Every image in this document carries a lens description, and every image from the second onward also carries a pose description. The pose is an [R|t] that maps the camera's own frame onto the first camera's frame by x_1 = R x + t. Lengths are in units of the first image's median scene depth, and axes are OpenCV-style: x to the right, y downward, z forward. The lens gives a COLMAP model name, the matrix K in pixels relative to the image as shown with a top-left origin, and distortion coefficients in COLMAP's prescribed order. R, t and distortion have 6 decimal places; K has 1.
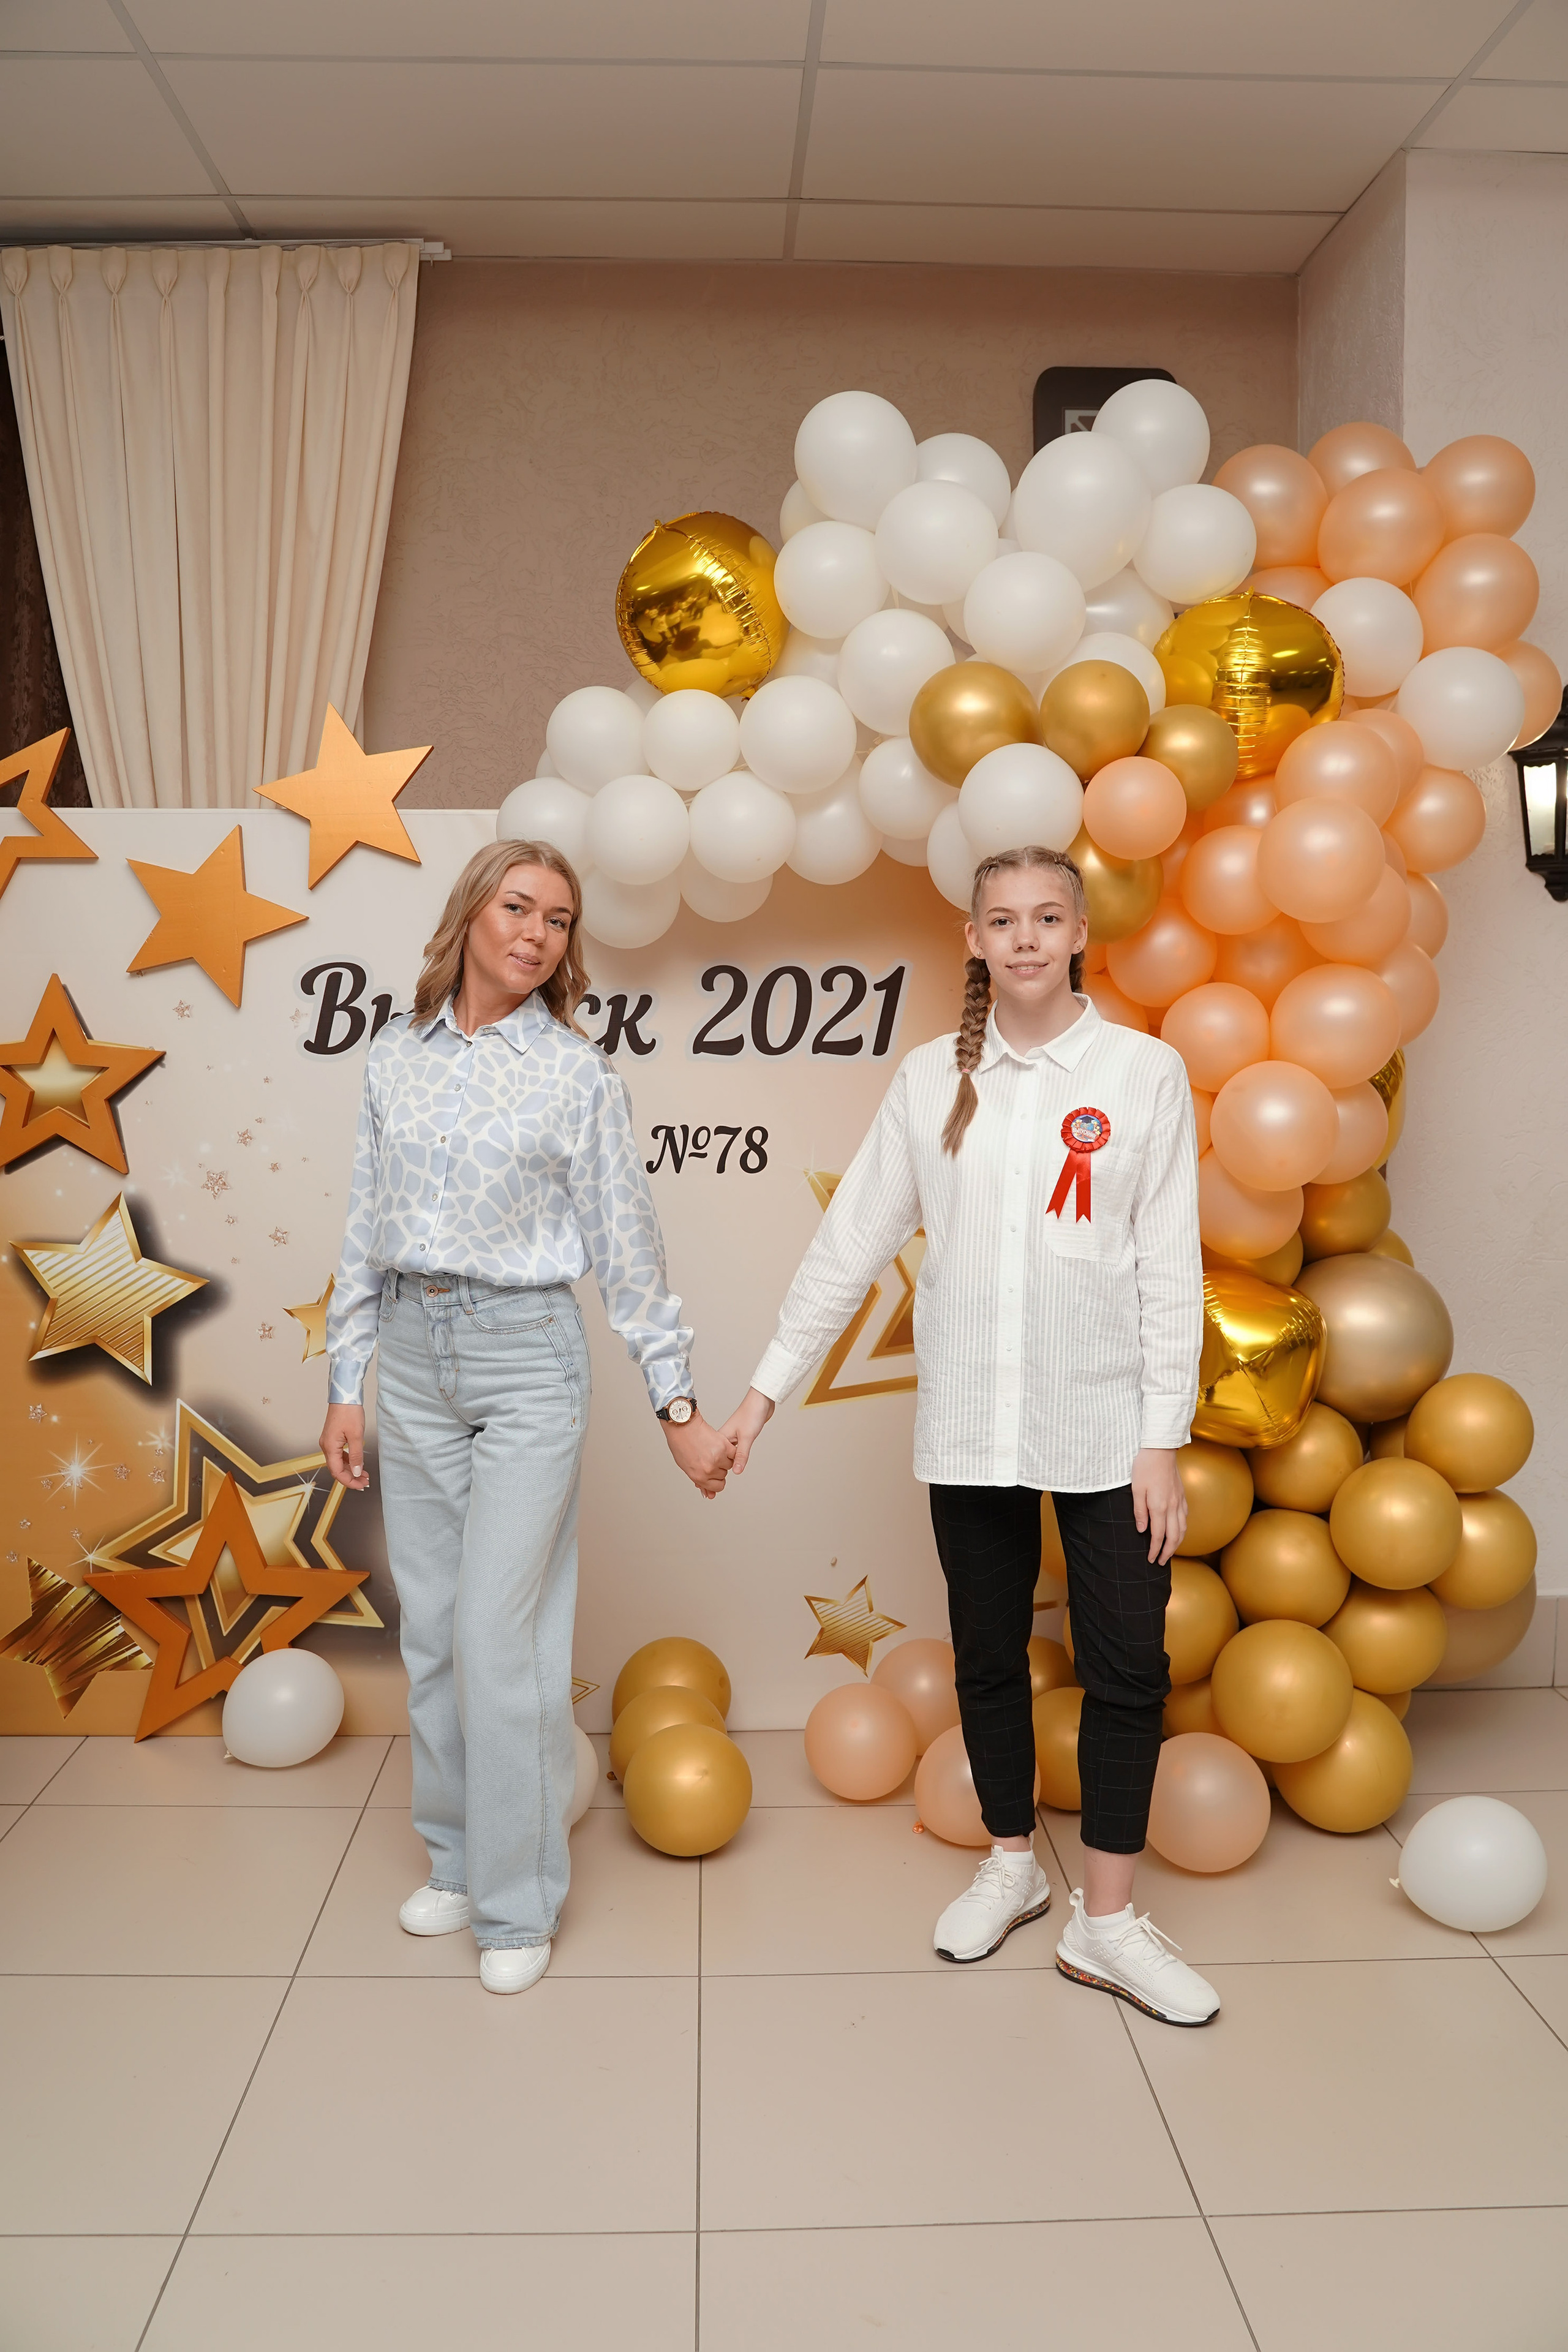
lens RADIAL K [[1907.6, 0, 772.6], [0, 1907.6, 1181.8], [0, 0, 1]] dist [-0.120432, 0.097108]
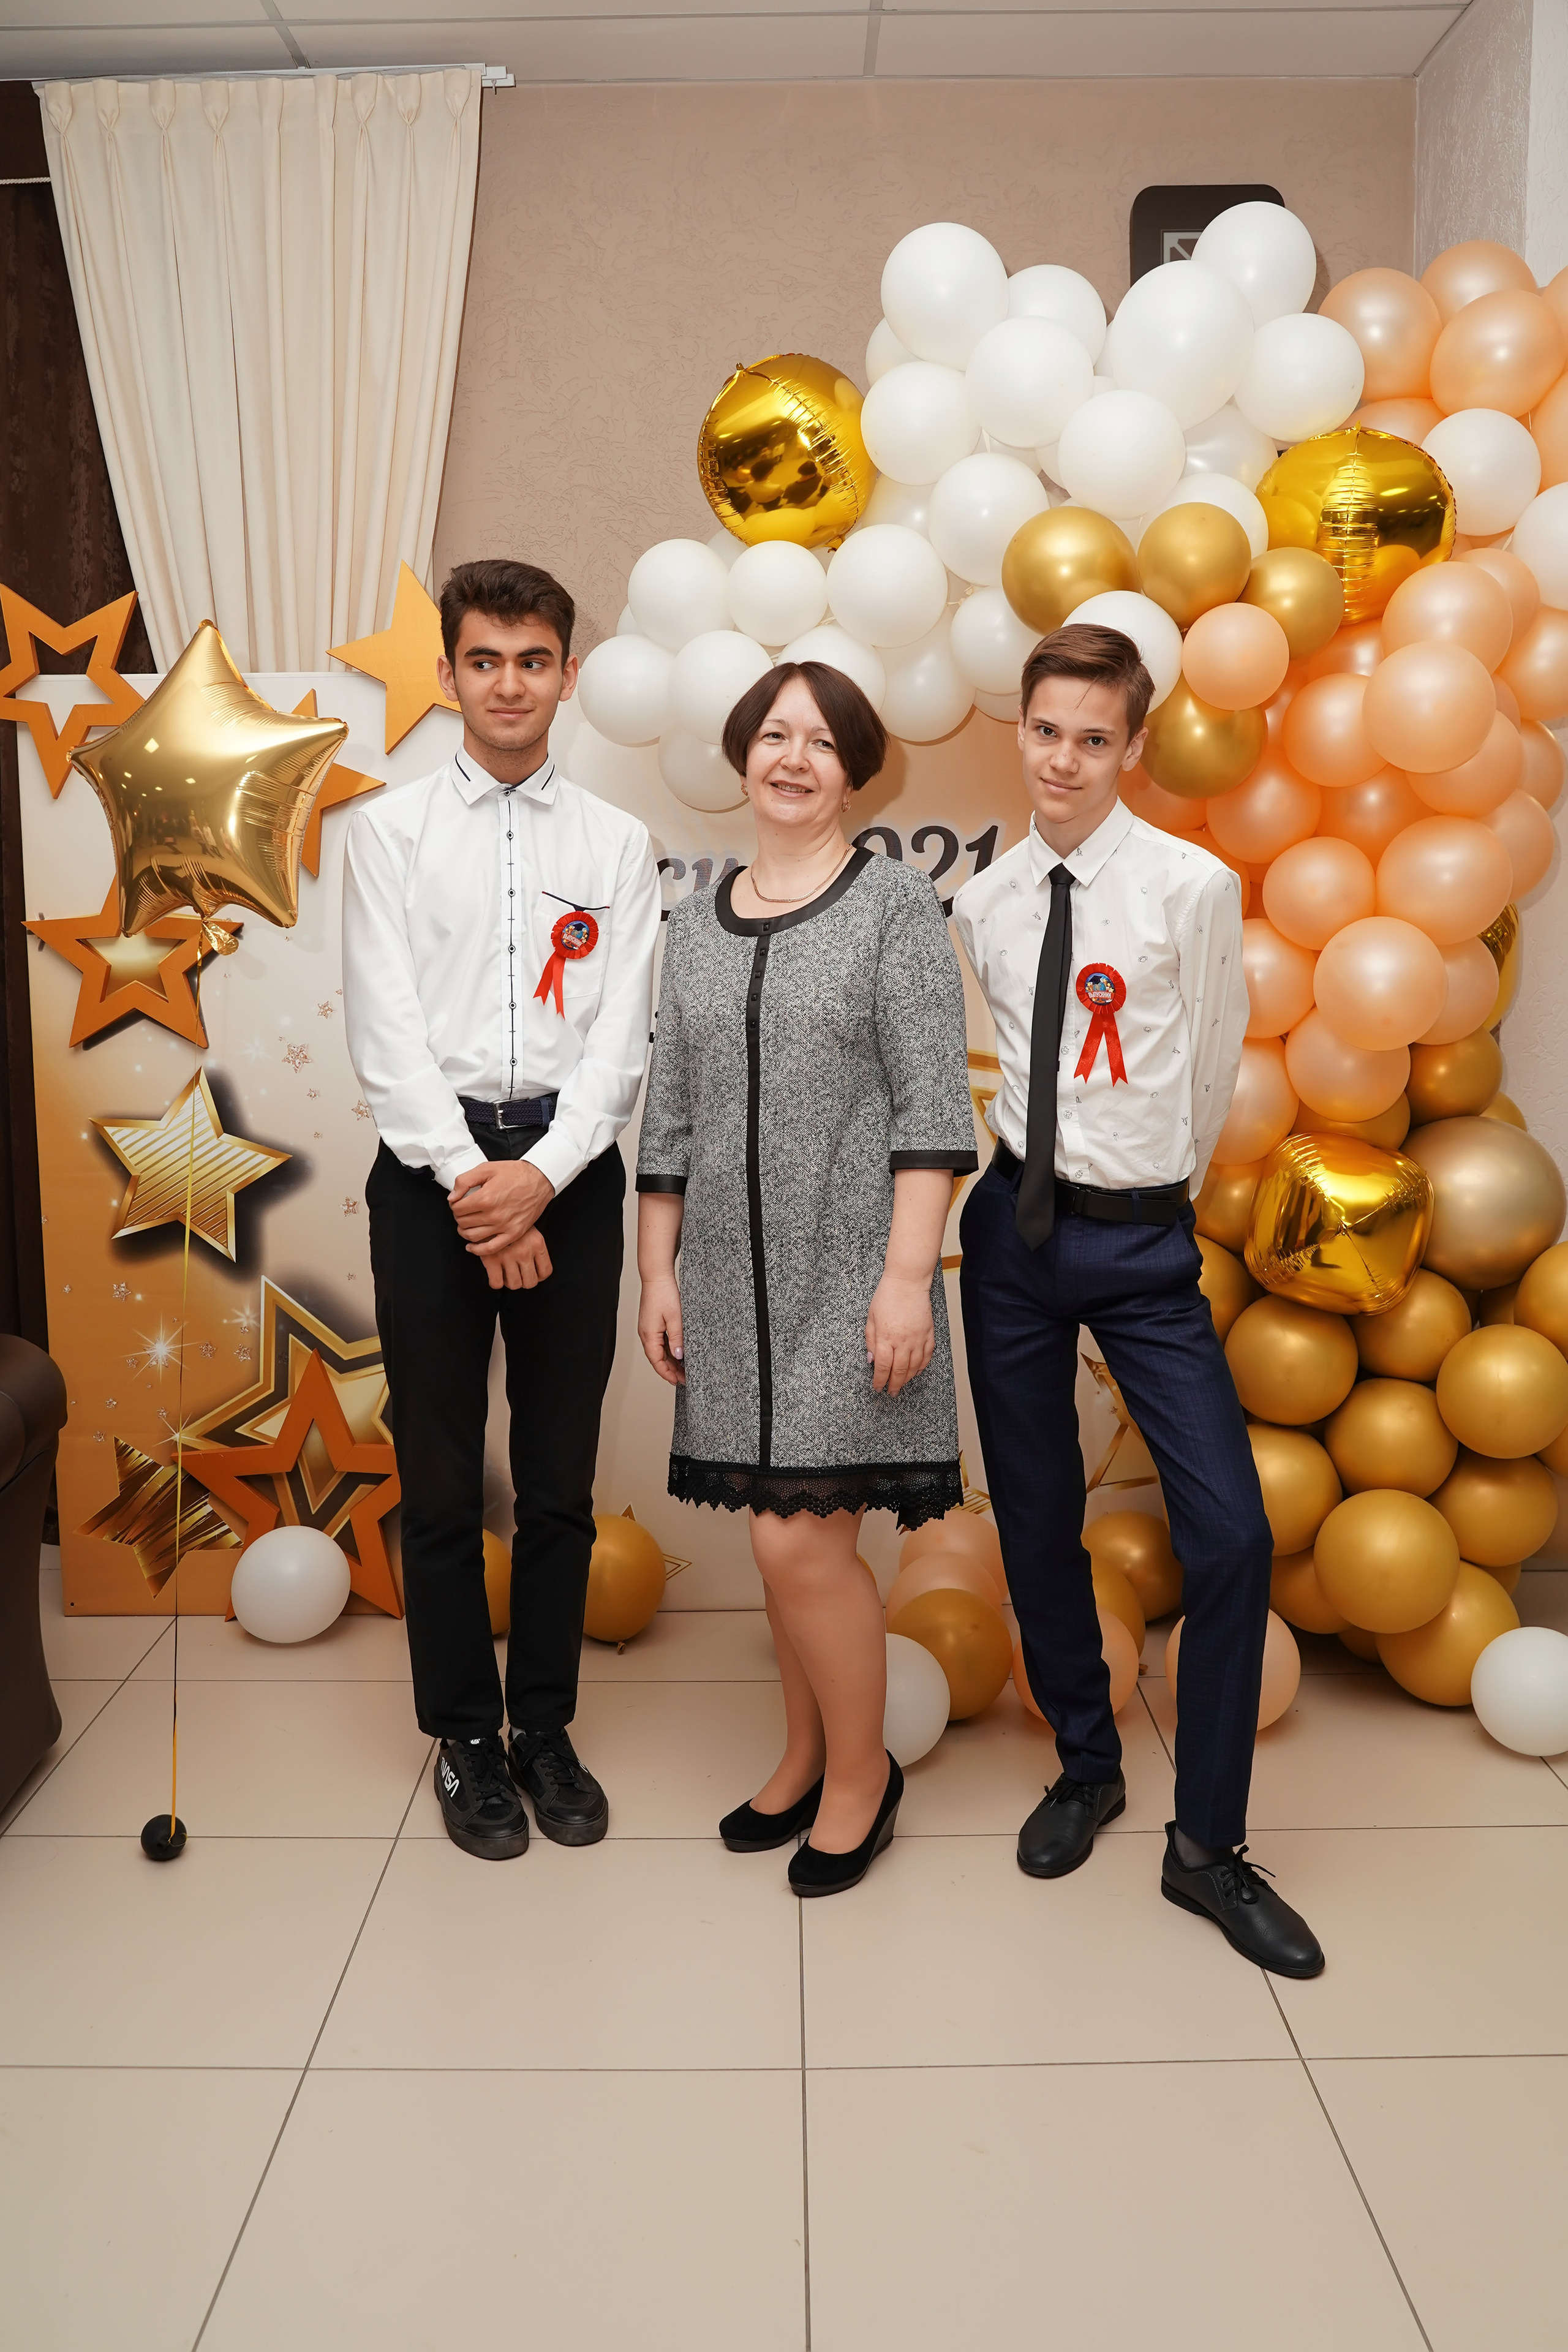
lens RADIAL K [[2025.0, 0, 774.8], [0, 2025.0, 1180.9], [0, 0, 1]] dist [-0.103365, 0.099712]
pose [[0.999238, -0.007780, -0.038247, -0.006190], [0.009880, 0.998435, 0.055038, 0.010056], [0.037759, -0.055374, 0.997751, -0.040521]]
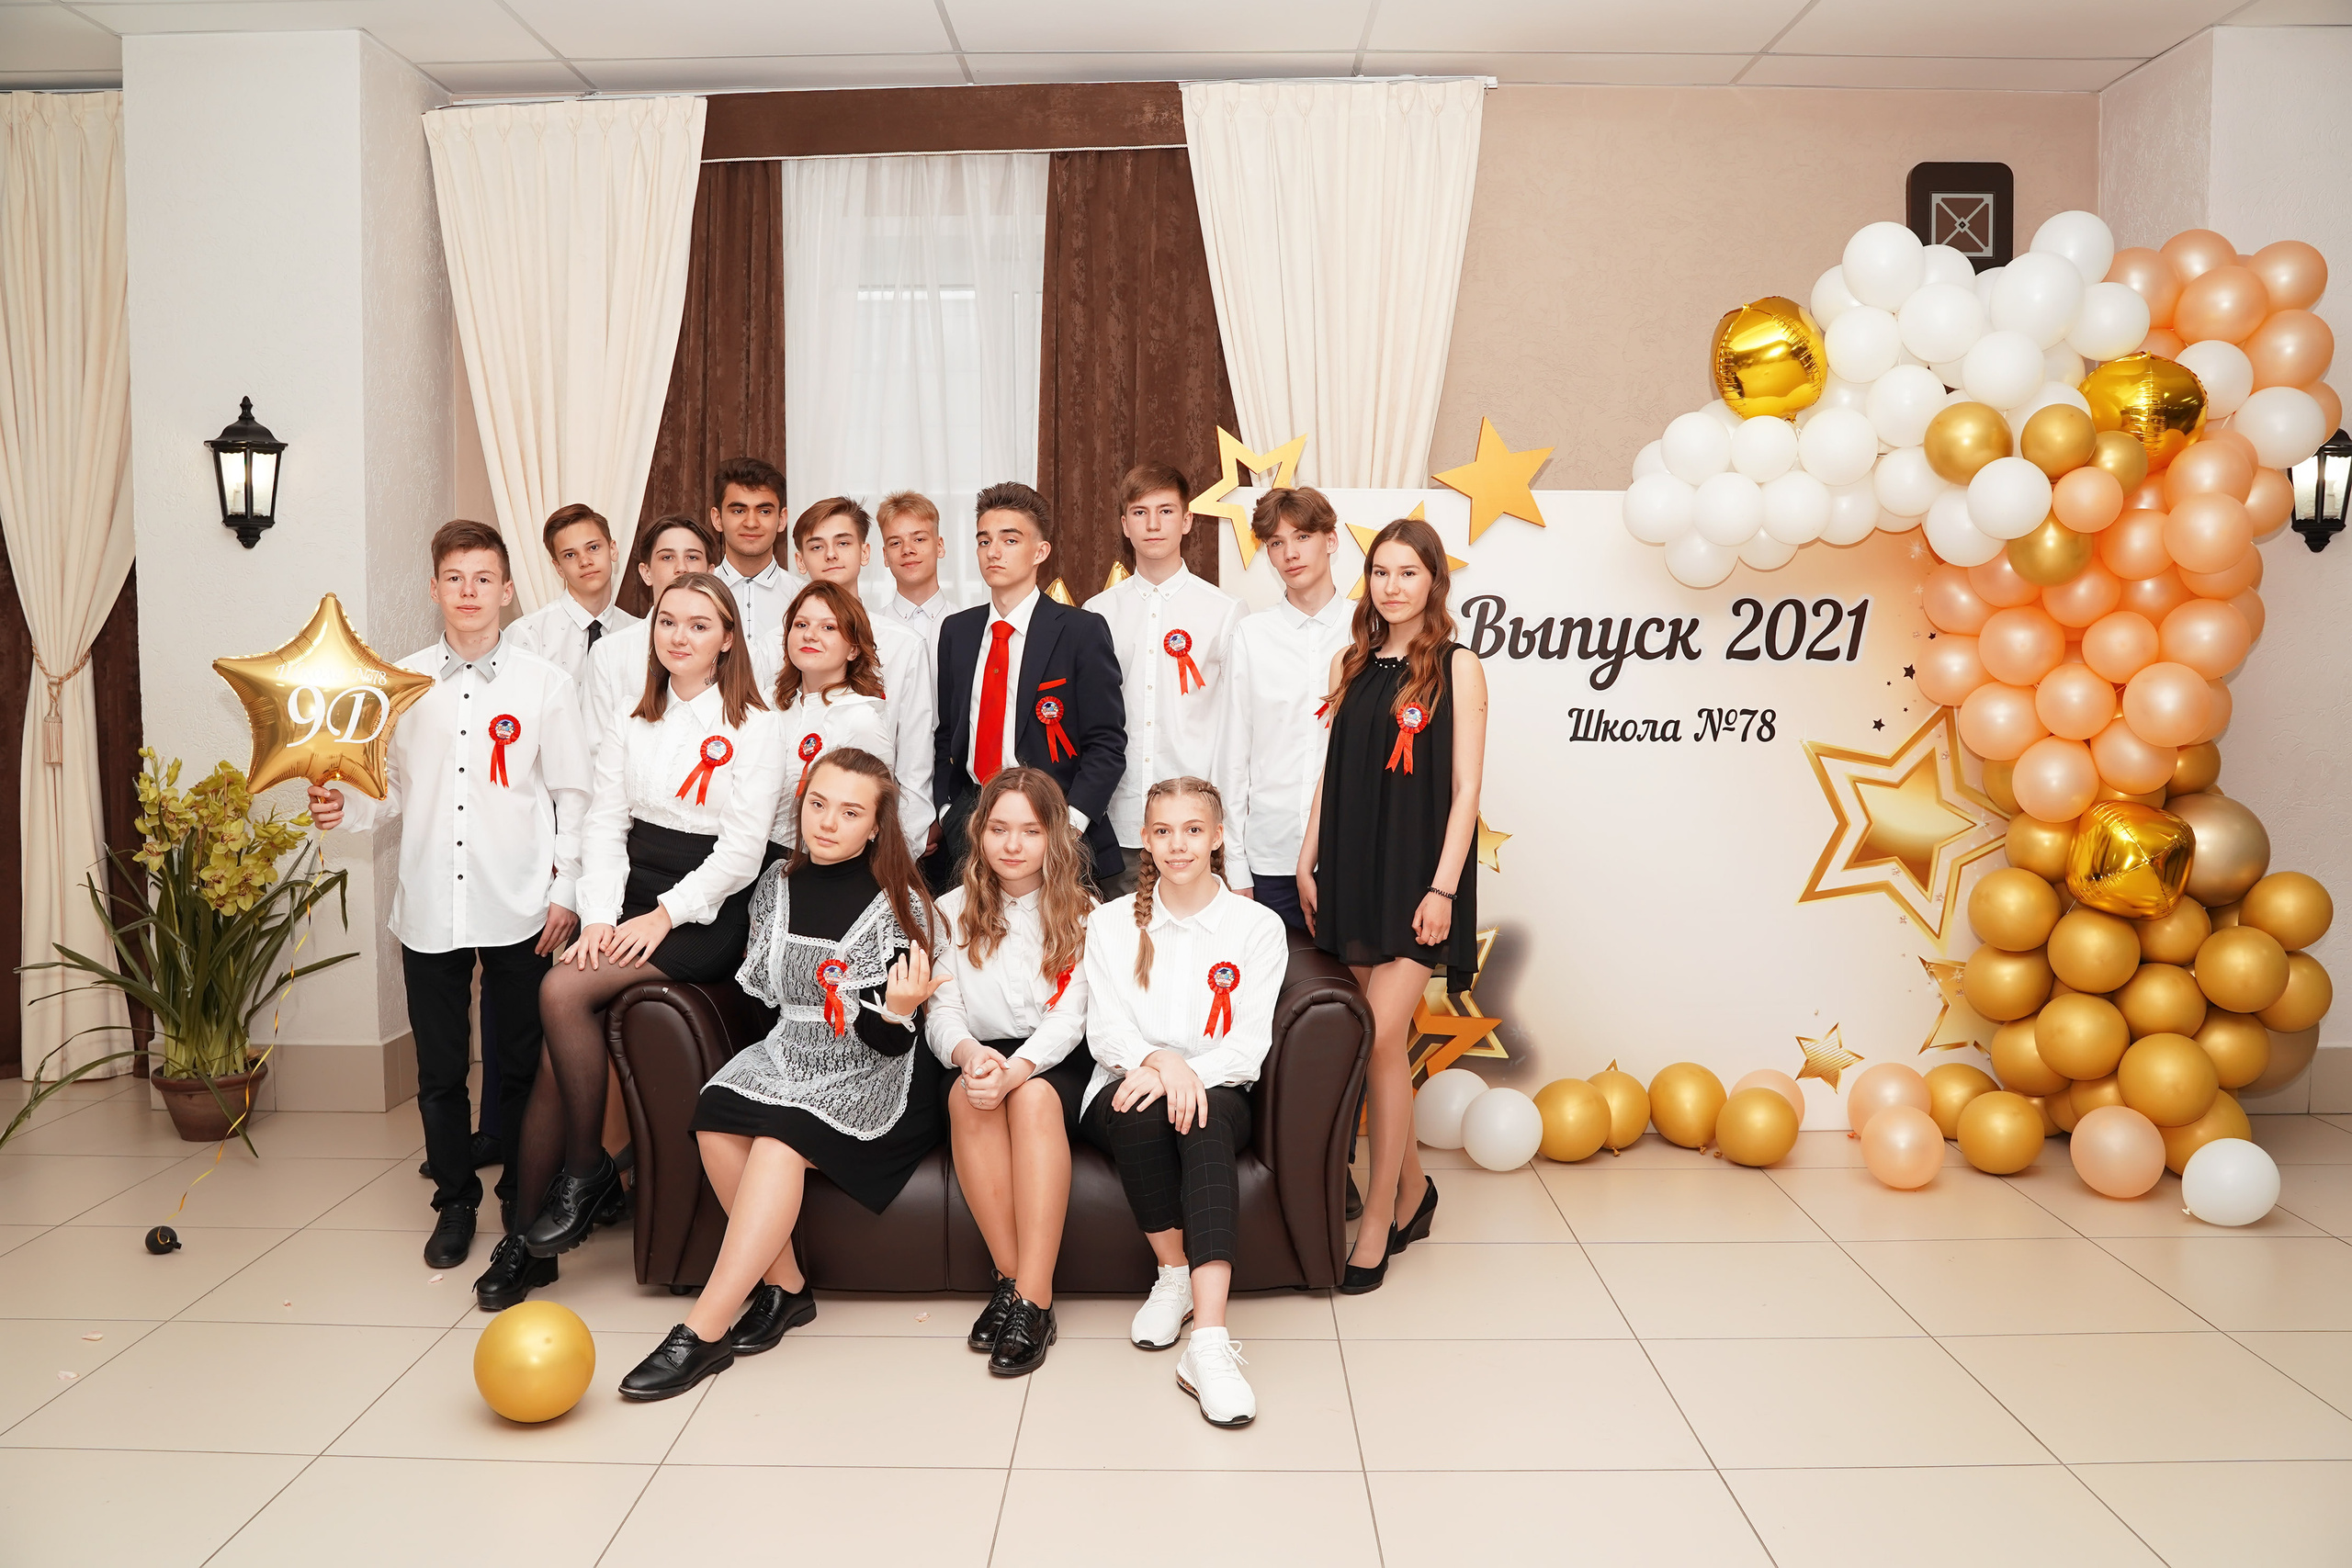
lens RADIAL K [[1907.4, 0, 1176.0], [0, 1907.4, 784.0], [0, 0, 1]] dist [-0.120432, 0.097108]
pose [[0.998855, 0.001002, -0.047820, -0.394961], [-0.001547, 0.999934, -0.011356, 0.045222], [0.047805, 0.011417, 0.998791, -0.459915]]
